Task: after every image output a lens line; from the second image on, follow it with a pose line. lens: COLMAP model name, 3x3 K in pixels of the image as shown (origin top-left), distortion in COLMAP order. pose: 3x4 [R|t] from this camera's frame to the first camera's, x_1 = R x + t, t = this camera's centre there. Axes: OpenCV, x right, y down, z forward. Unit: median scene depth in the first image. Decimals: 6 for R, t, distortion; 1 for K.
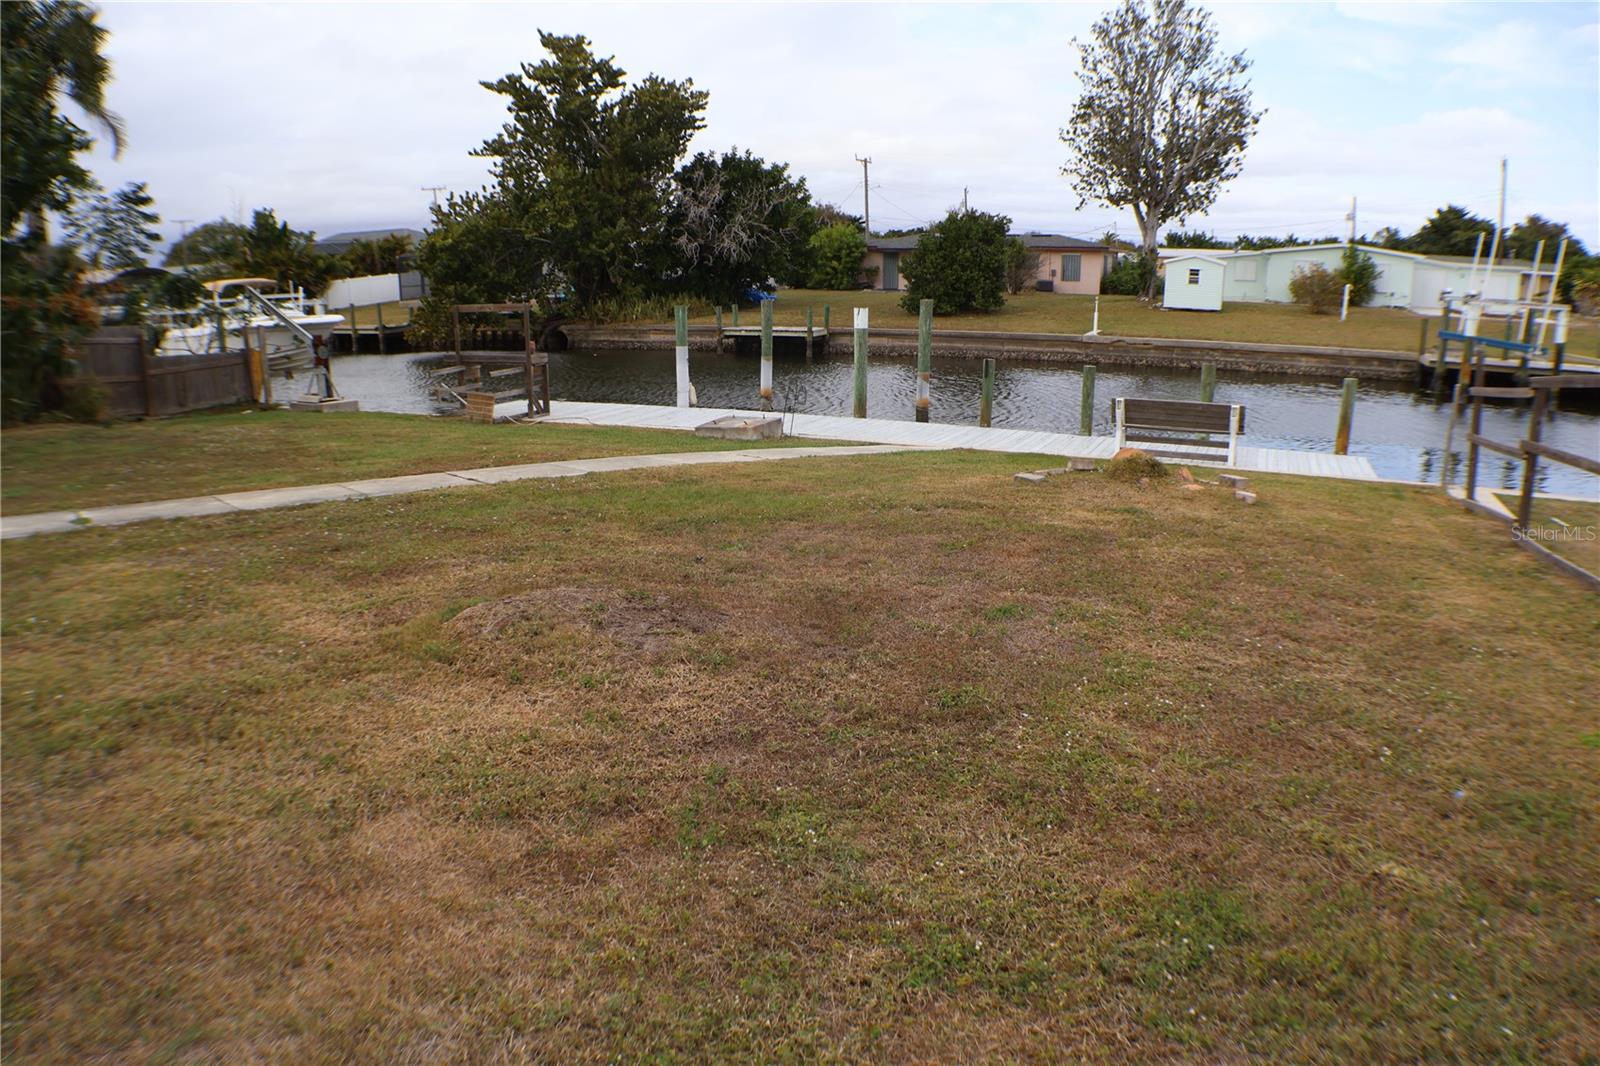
lens RADIAL K [[1054.1, 0, 802.8], [0, 1054.1, 546.2], [0, 0, 1]] dist [-0.157251, 0.043834]
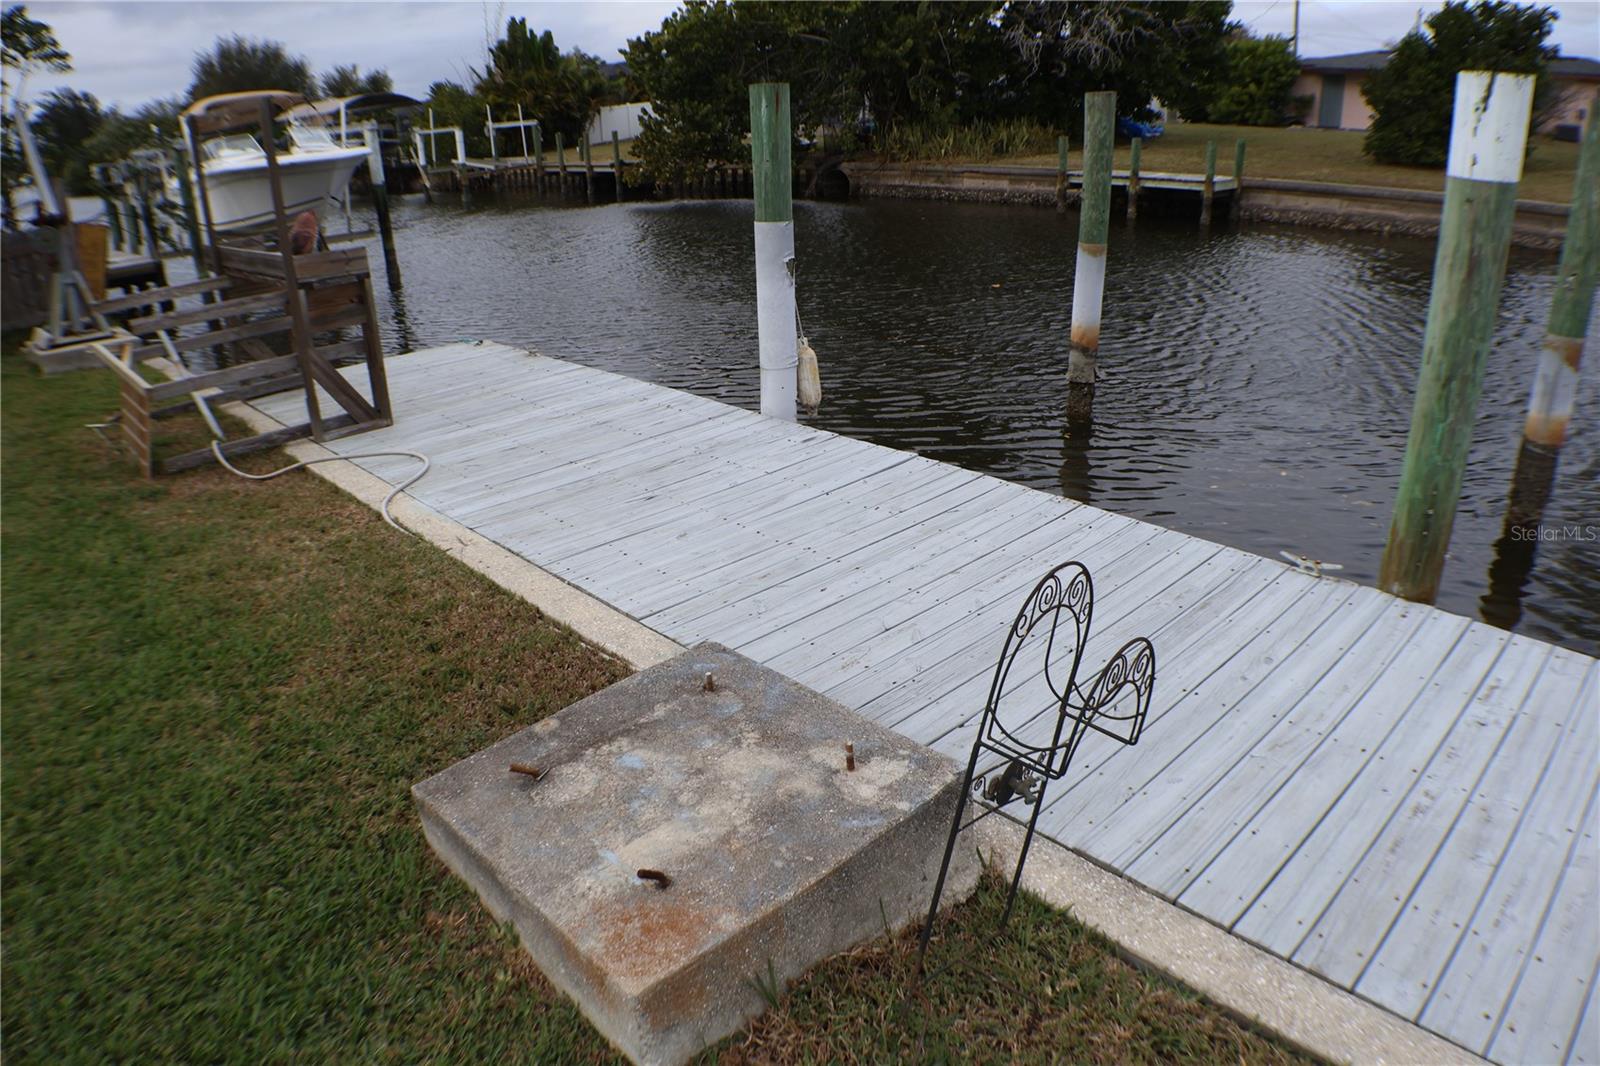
lens RADIAL K [[1041.8, 0, 800.0], [0, 1041.8, 533.0], [0, 0, 1]] dist [-0.165964, 0.032015]
pose [[0.933710, 0.115321, -0.338948, 0.003587], [-0.068008, 0.986597, 0.148329, -0.067465], [0.351511, -0.115445, 0.929038, 0.327425]]
